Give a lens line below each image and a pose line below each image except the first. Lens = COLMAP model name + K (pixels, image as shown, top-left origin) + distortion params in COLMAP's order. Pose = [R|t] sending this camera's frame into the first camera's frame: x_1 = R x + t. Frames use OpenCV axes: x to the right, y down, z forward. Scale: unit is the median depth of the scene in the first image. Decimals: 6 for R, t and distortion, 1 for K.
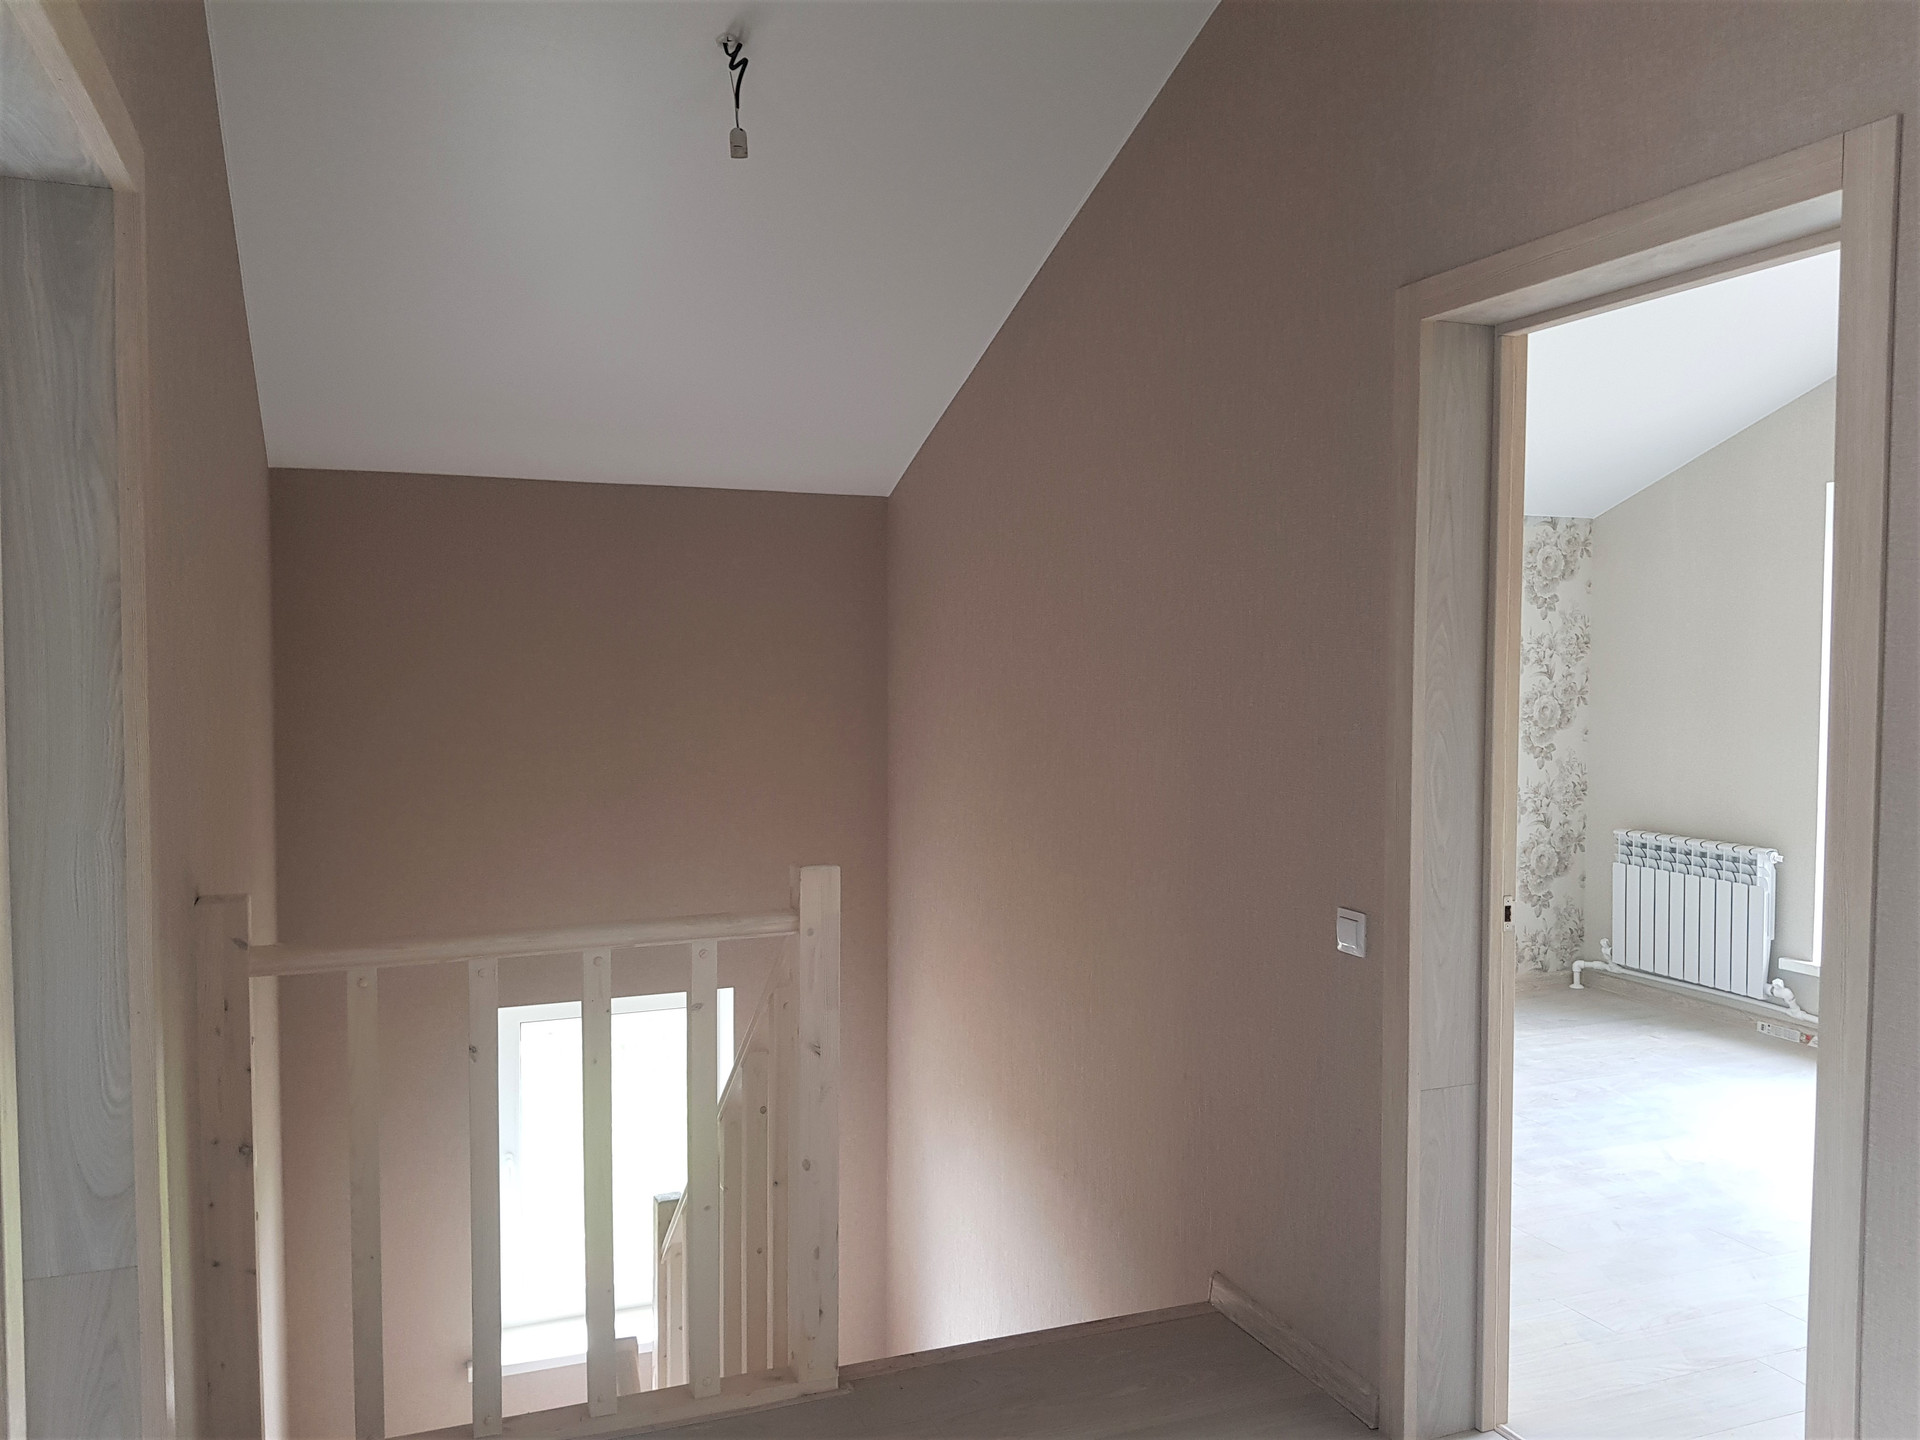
lens RADIAL K [[1485.0, 0, 960.0], [0, 1485.0, 720.0], [0, 0, 1]] dist [-0.004037, -0.005114]
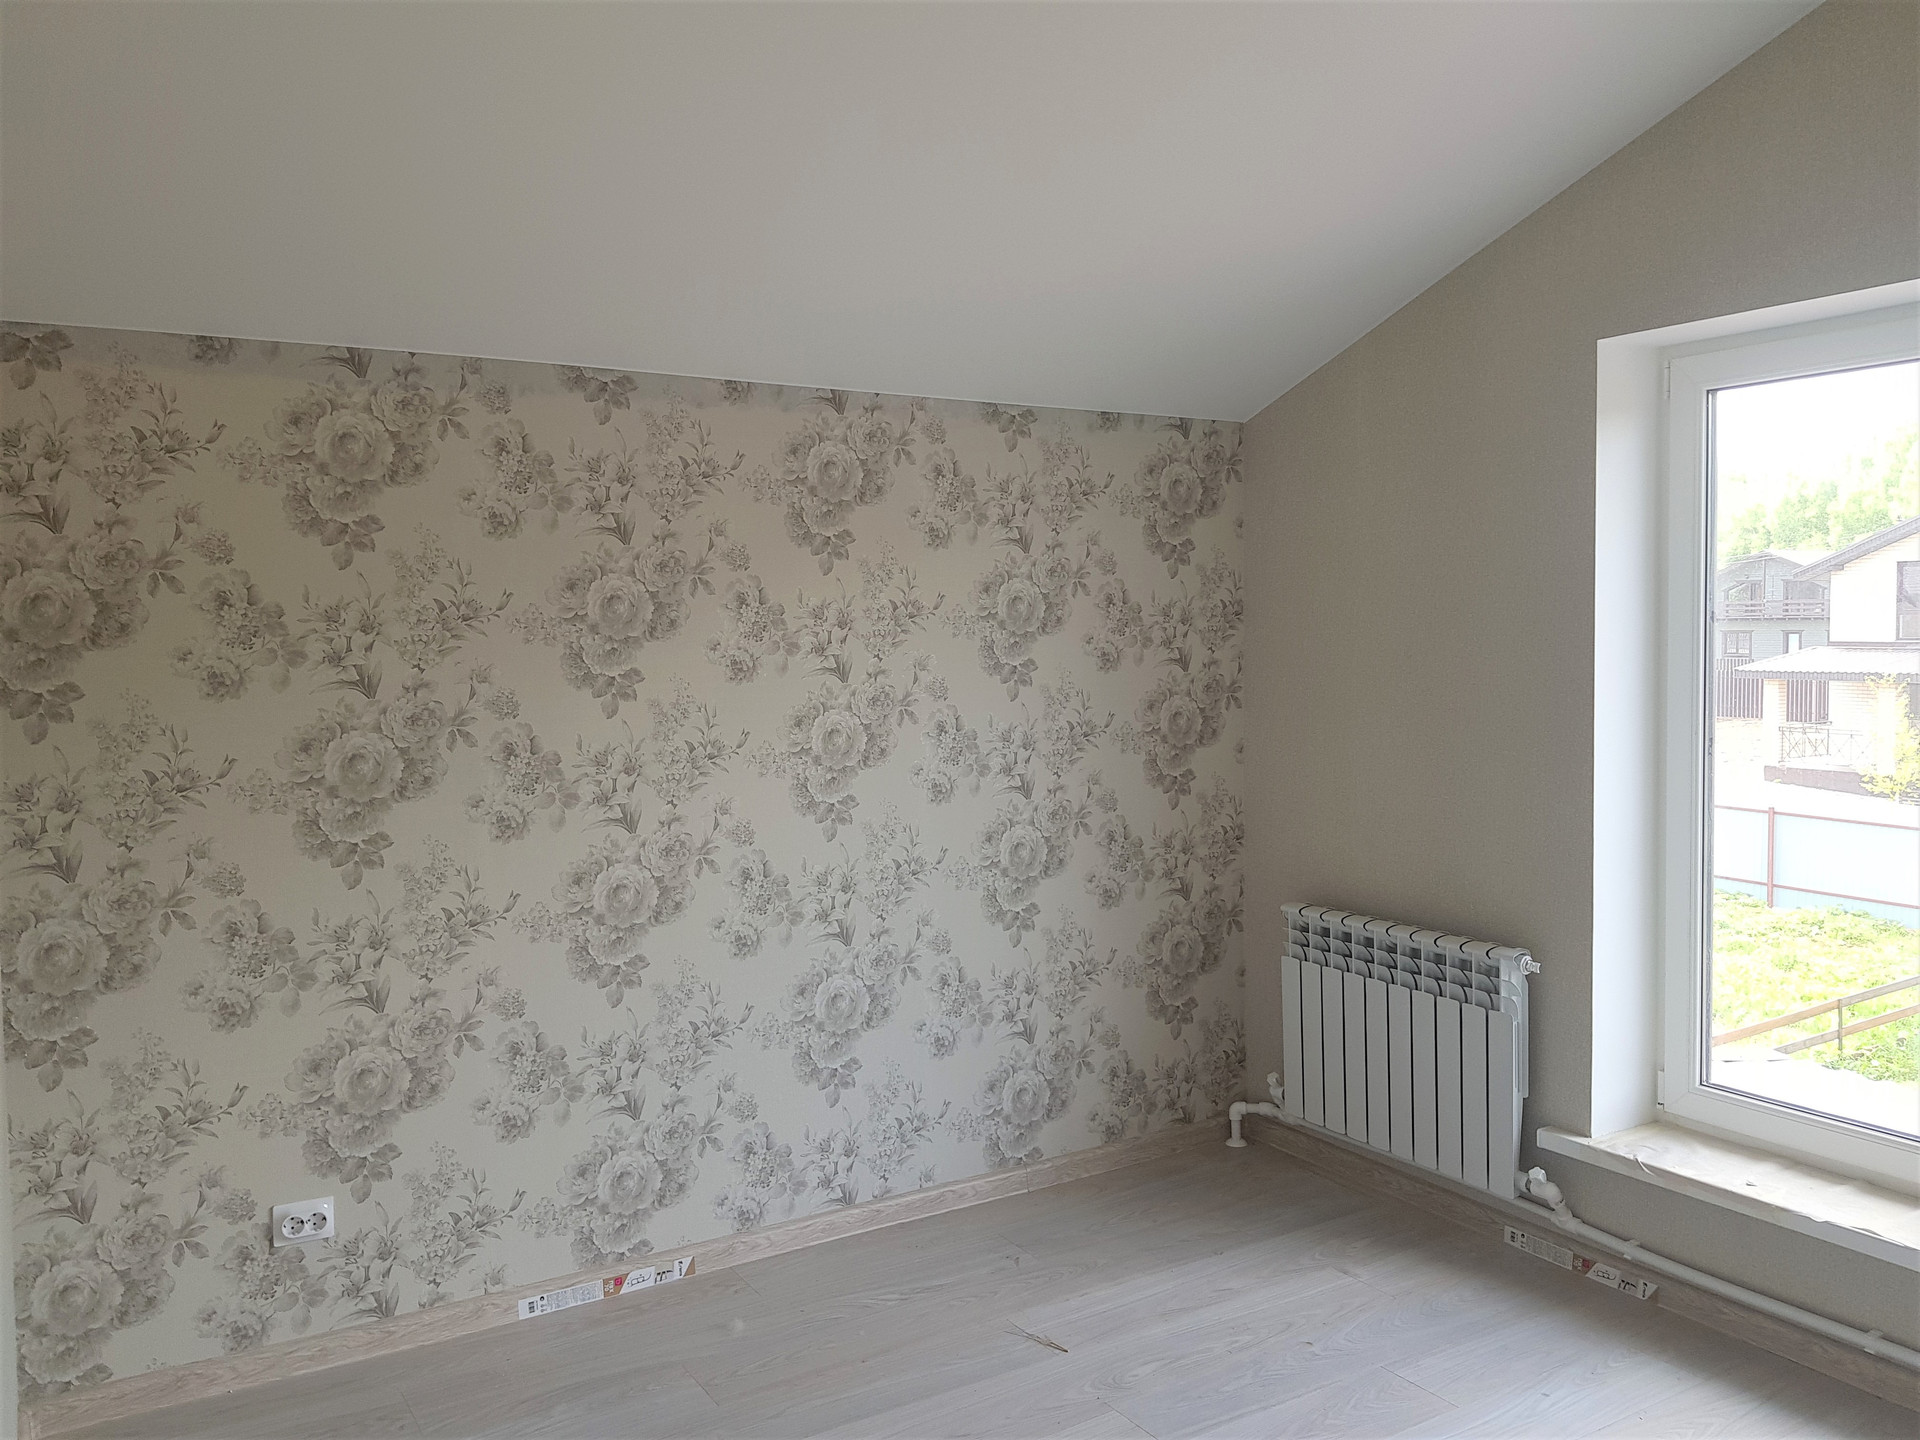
lens RADIAL K [[1485.0, 0, 960.0], [0, 1485.0, 720.0], [0, 0, 1]] dist [-0.004037, -0.005114]
pose [[0.983676, -0.032086, 0.177065, 0.189820], [0.029236, 0.999398, 0.018681, -0.021090], [-0.177558, -0.013199, 0.984022, 0.388396]]
